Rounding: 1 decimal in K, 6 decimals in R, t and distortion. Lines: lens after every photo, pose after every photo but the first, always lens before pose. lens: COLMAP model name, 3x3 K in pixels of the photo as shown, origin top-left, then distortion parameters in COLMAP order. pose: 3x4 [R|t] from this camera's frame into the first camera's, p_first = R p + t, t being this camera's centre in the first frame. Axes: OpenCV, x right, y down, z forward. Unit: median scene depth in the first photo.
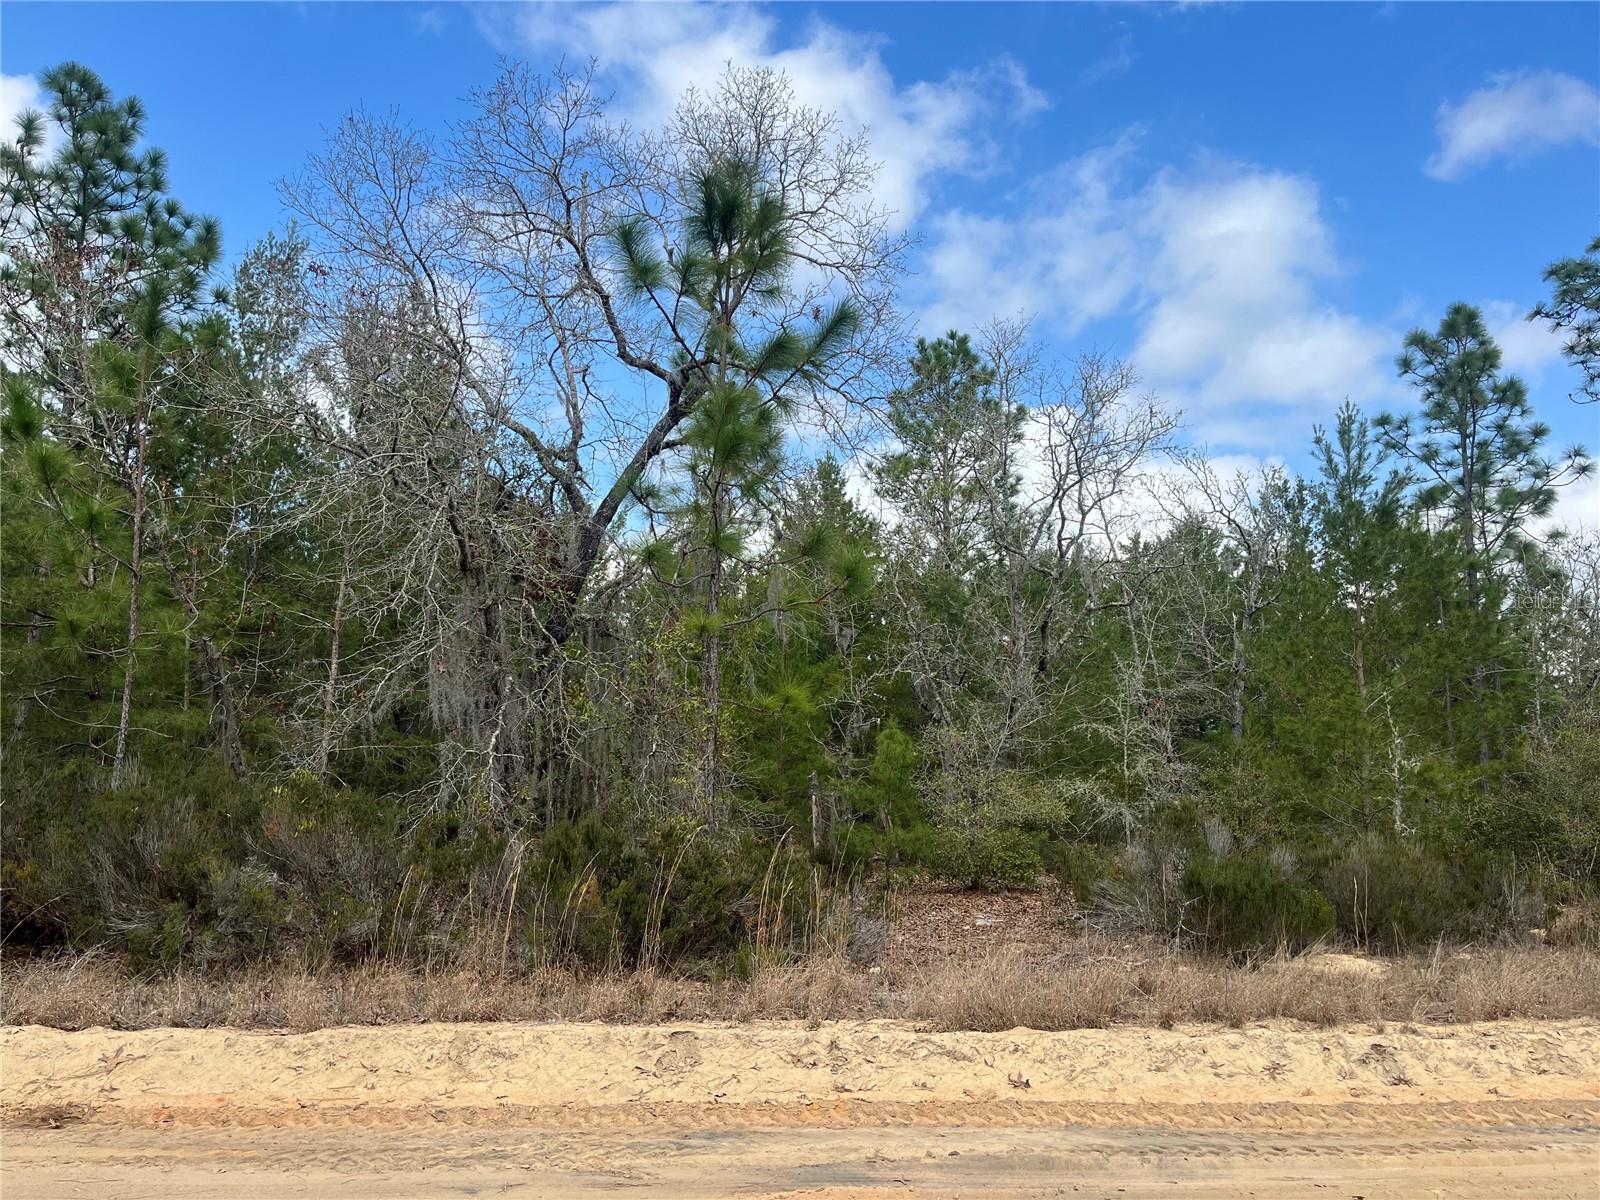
lens RADIAL K [[1216.8, 0, 800.0], [0, 1216.8, 600.0], [0, 0, 1]] dist [-0.000467, -0.001916]
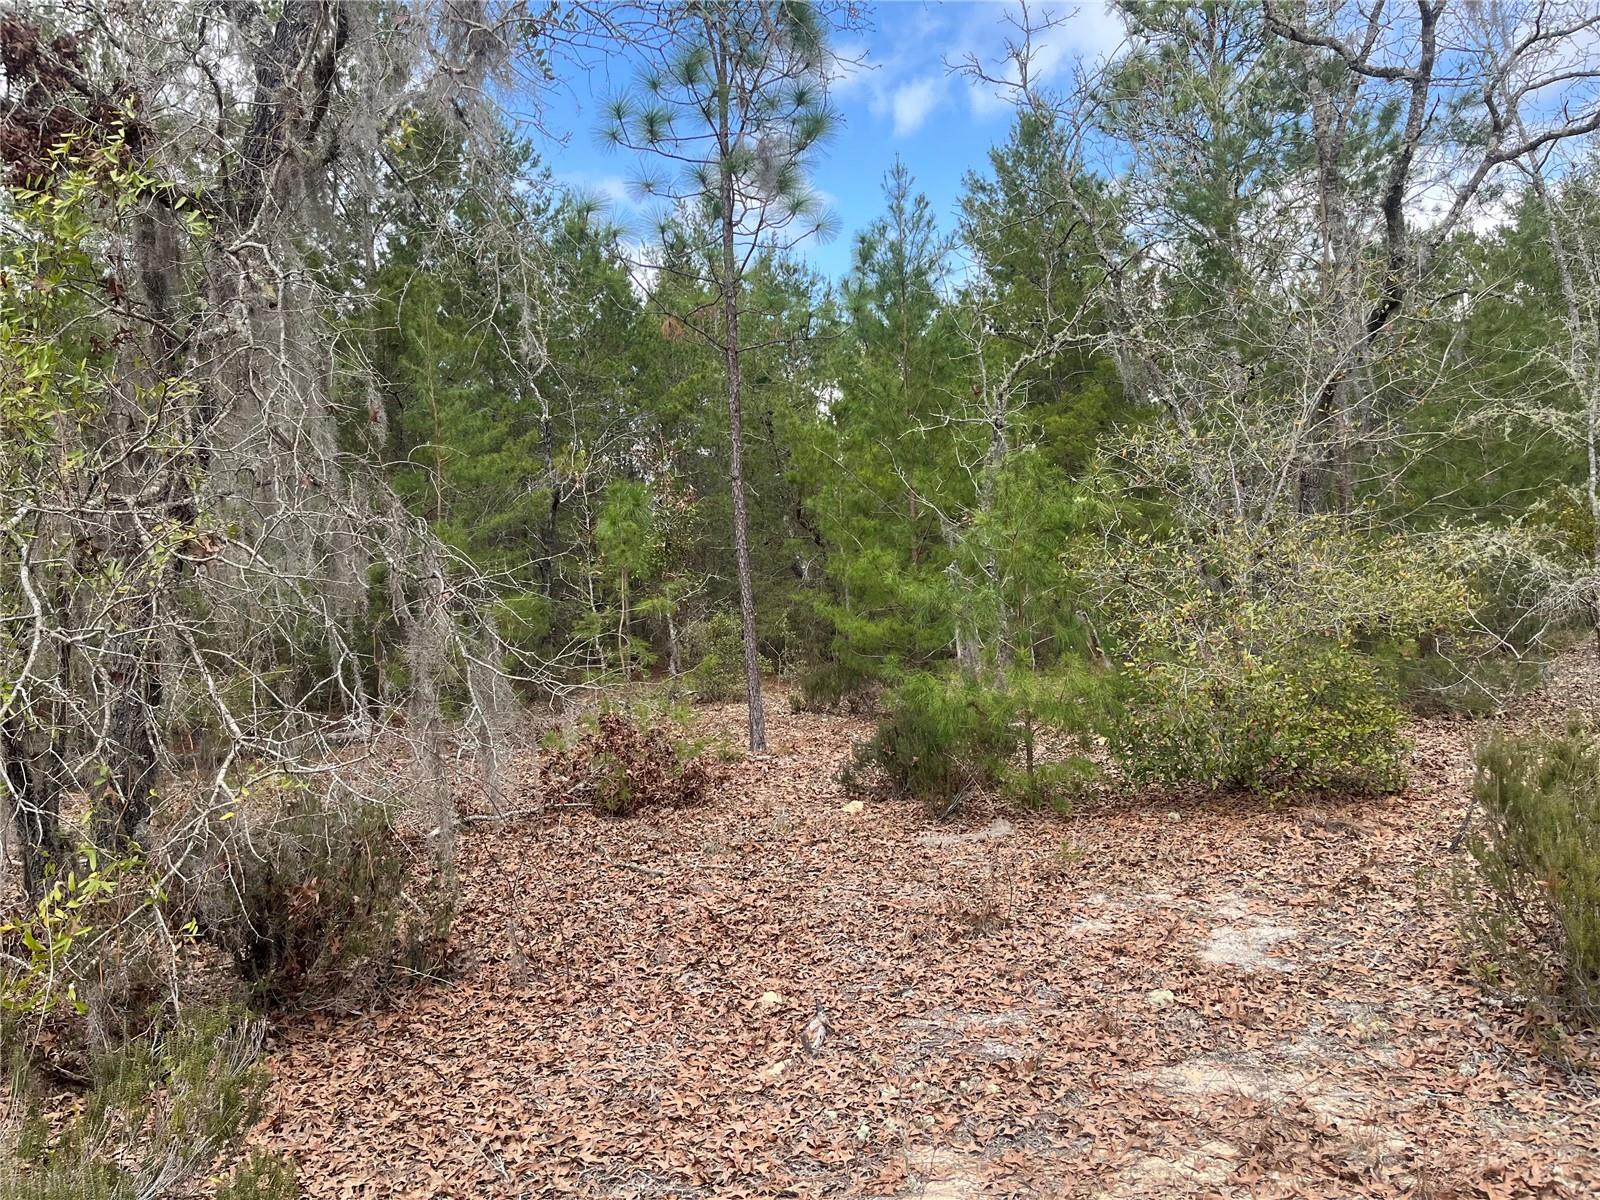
lens RADIAL K [[1216.8, 0, 800.0], [0, 1216.8, 600.0], [0, 0, 1]] dist [-0.000467, -0.001916]
pose [[0.960158, -0.079908, -0.267790, 0.097998], [0.120795, 0.982776, 0.139853, 0.077361], [0.252002, -0.166629, 0.953273, 0.480156]]
